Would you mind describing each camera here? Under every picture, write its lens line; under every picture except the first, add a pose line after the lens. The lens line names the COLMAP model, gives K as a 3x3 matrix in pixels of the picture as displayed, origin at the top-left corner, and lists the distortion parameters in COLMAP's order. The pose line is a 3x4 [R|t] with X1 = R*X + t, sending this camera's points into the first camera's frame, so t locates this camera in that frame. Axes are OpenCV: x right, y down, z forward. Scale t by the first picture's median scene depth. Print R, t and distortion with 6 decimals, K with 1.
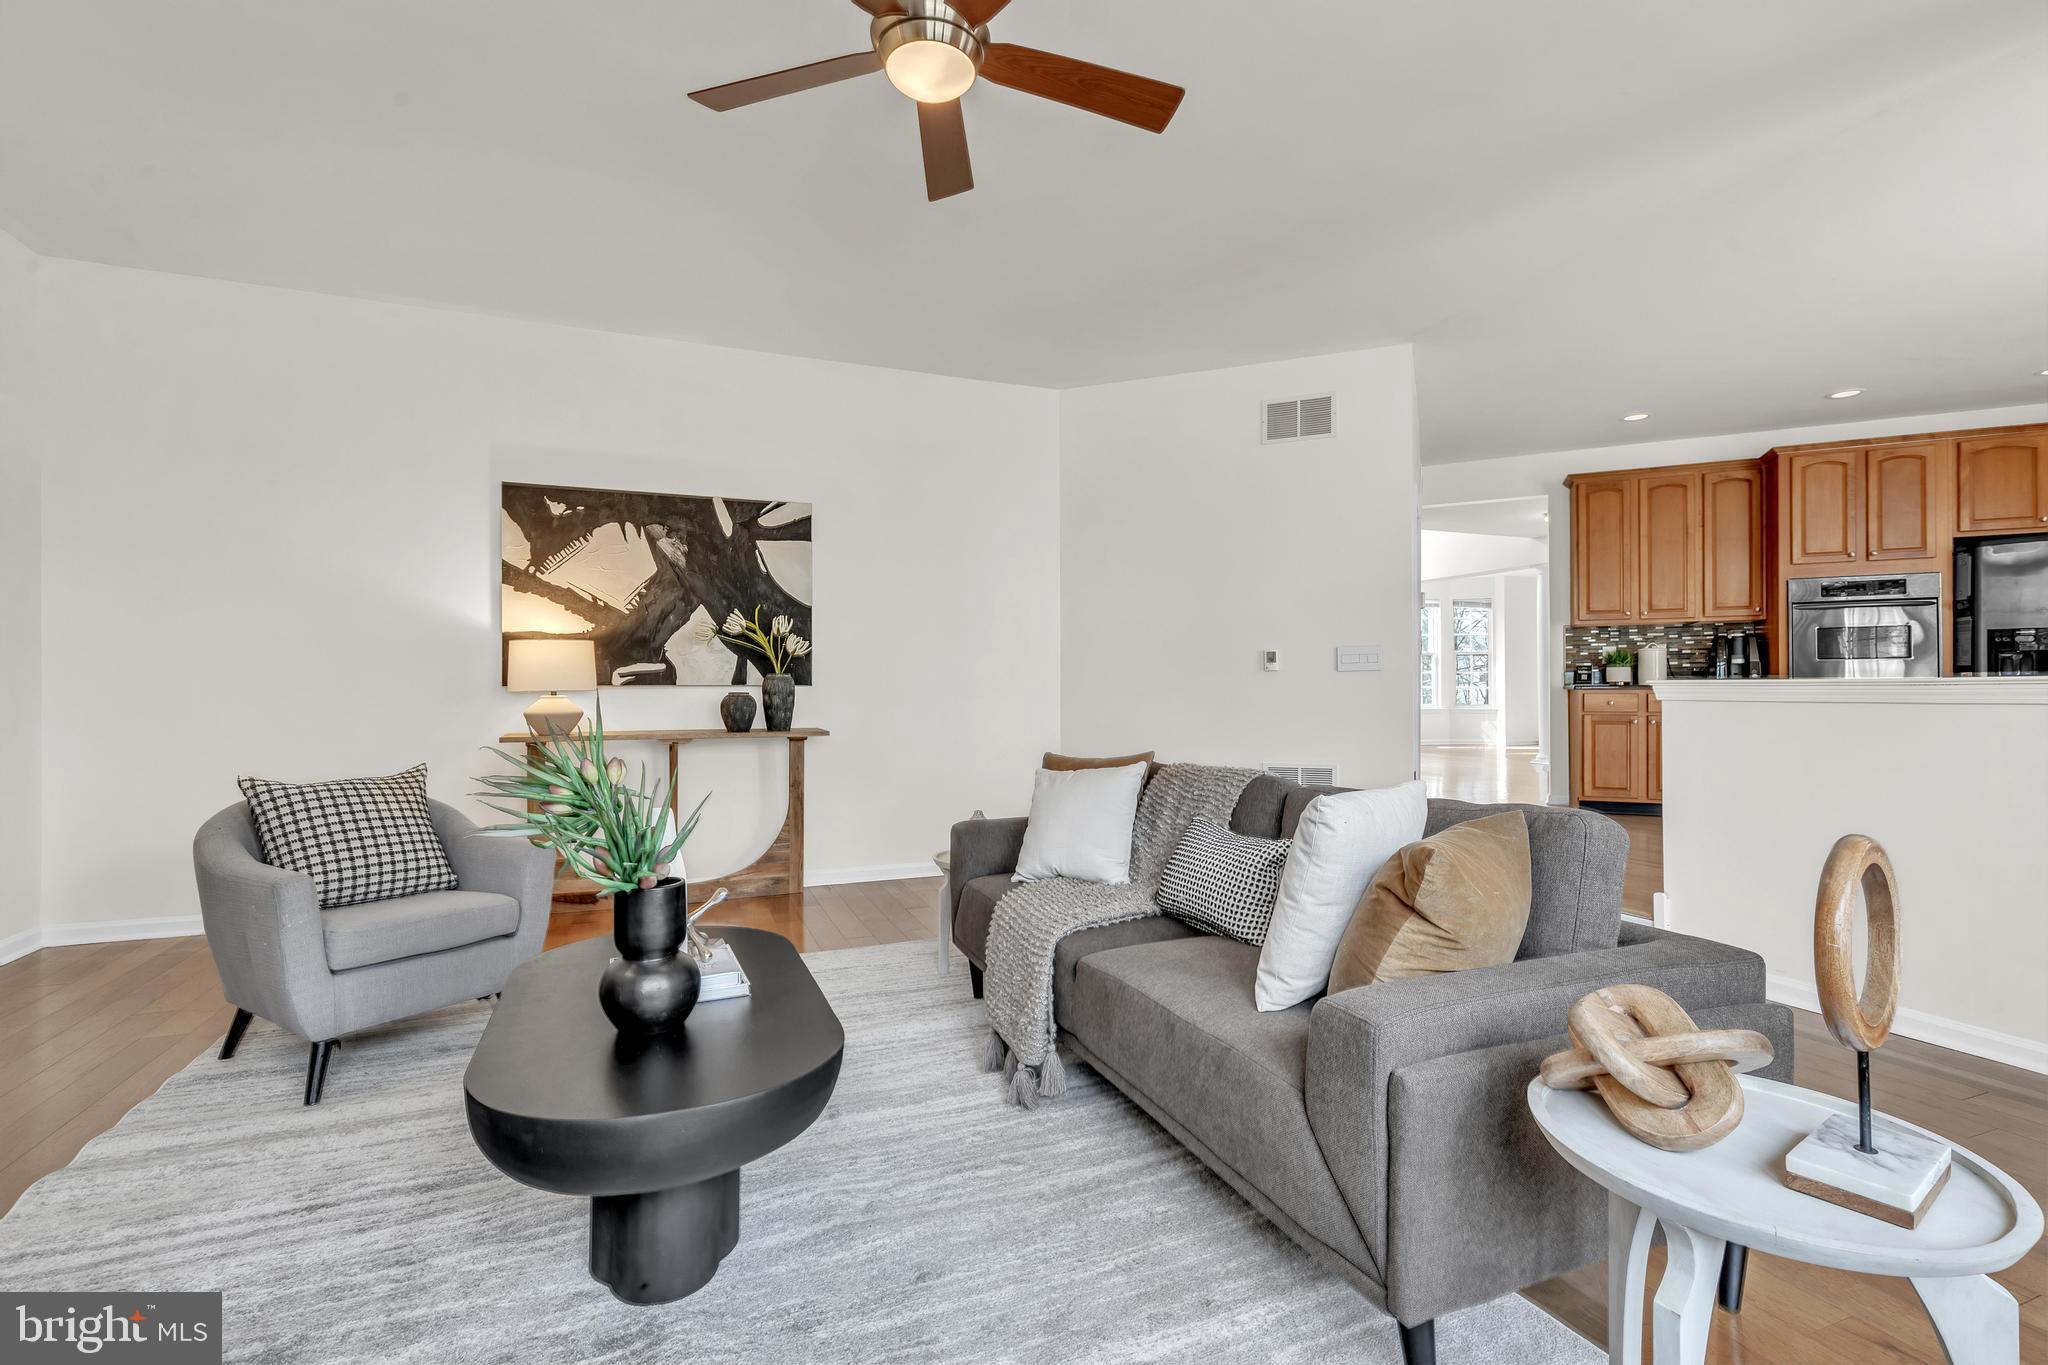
lens RADIAL K [[953.4, 0, 1021.6], [0, 953.4, 673.2], [0, 0, 1]] dist [0.000655, -0.000354]
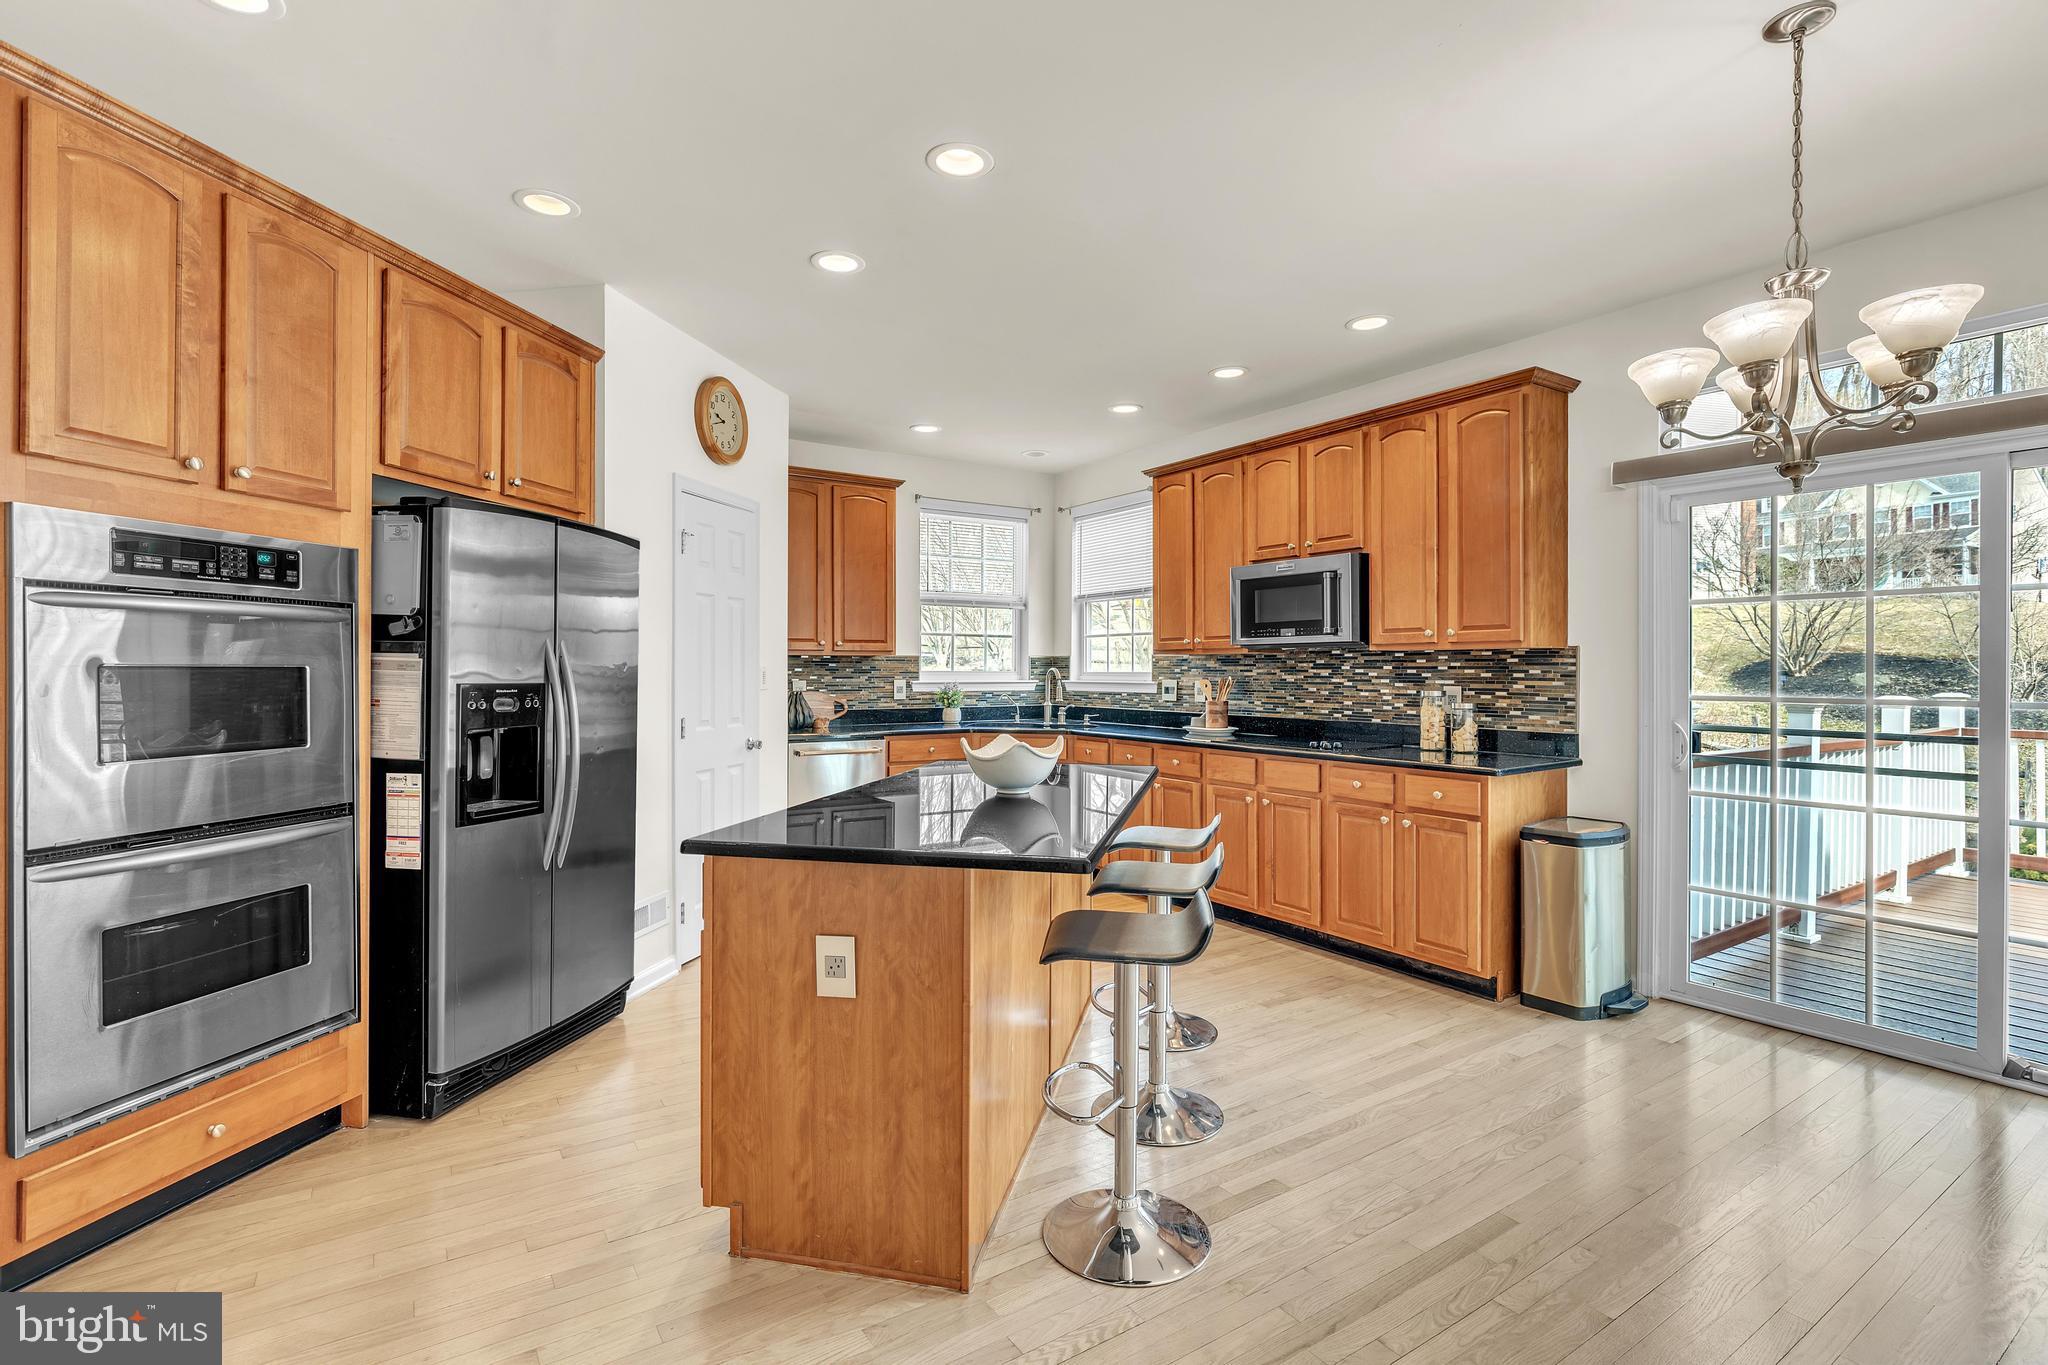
lens RADIAL K [[953.4, 0, 1021.6], [0, 953.4, 673.2], [0, 0, 1]] dist [0.000655, -0.000354]
pose [[-0.234220, -0.000740, 0.972183, 0.444364], [-0.024467, 0.999687, -0.005133, -0.051337], [-0.971876, -0.024988, -0.234165, 0.765472]]
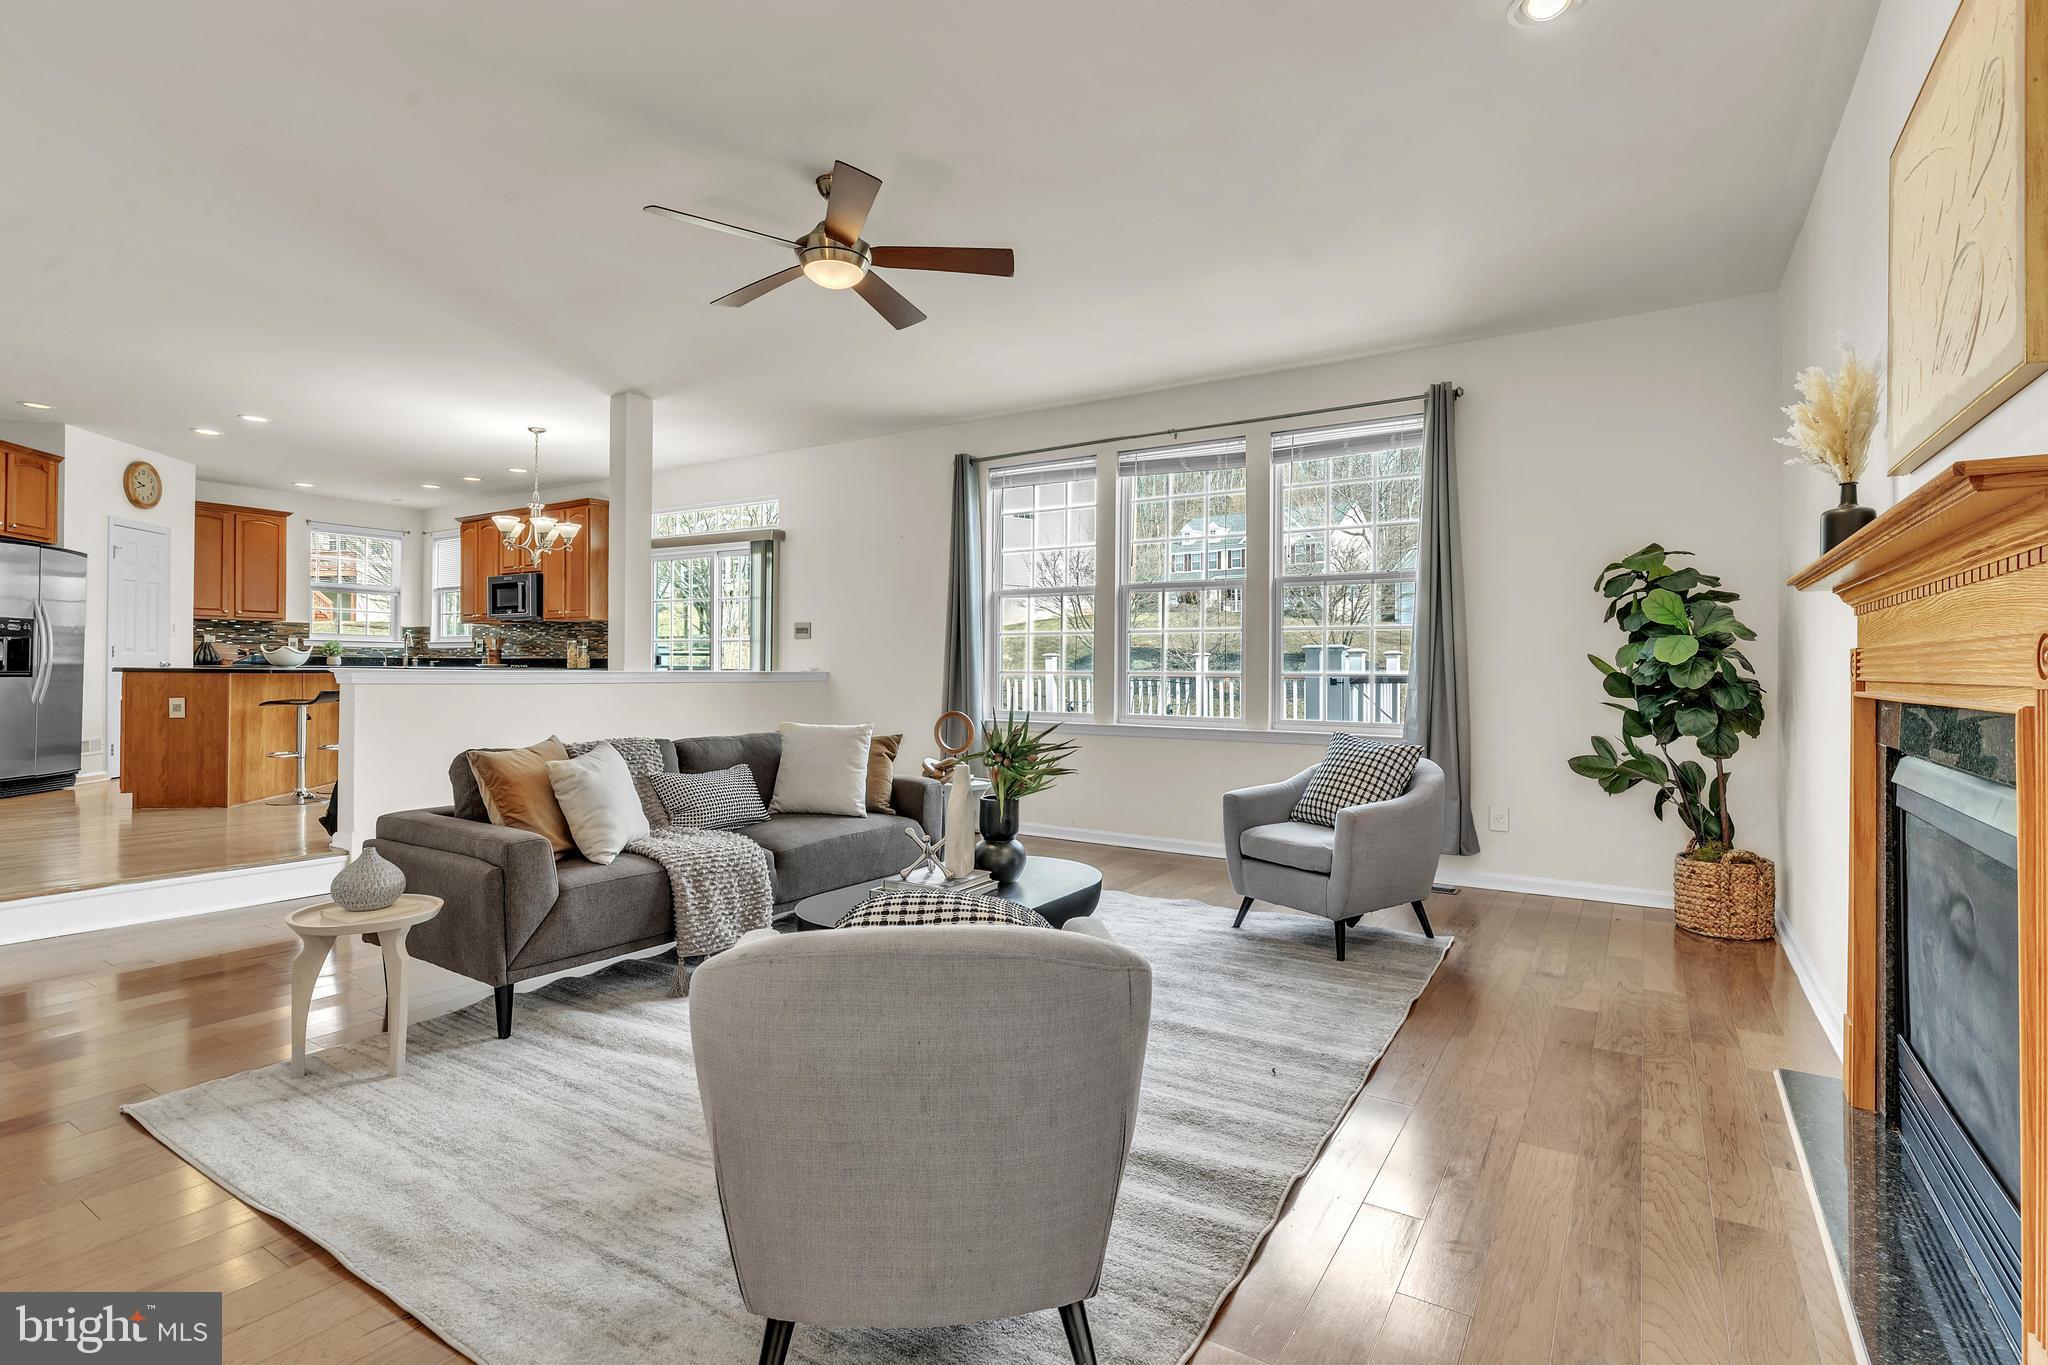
lens RADIAL K [[974.4, 0, 1027.5], [0, 974.4, 668.7], [0, 0, 1]] dist [-0.000538, -0.000128]
pose [[-0.603312, -0.000907, 0.797505, -0.571834], [-0.025800, 0.999498, -0.018380, 0.003816], [-0.797088, -0.031664, -0.603033, 0.654970]]
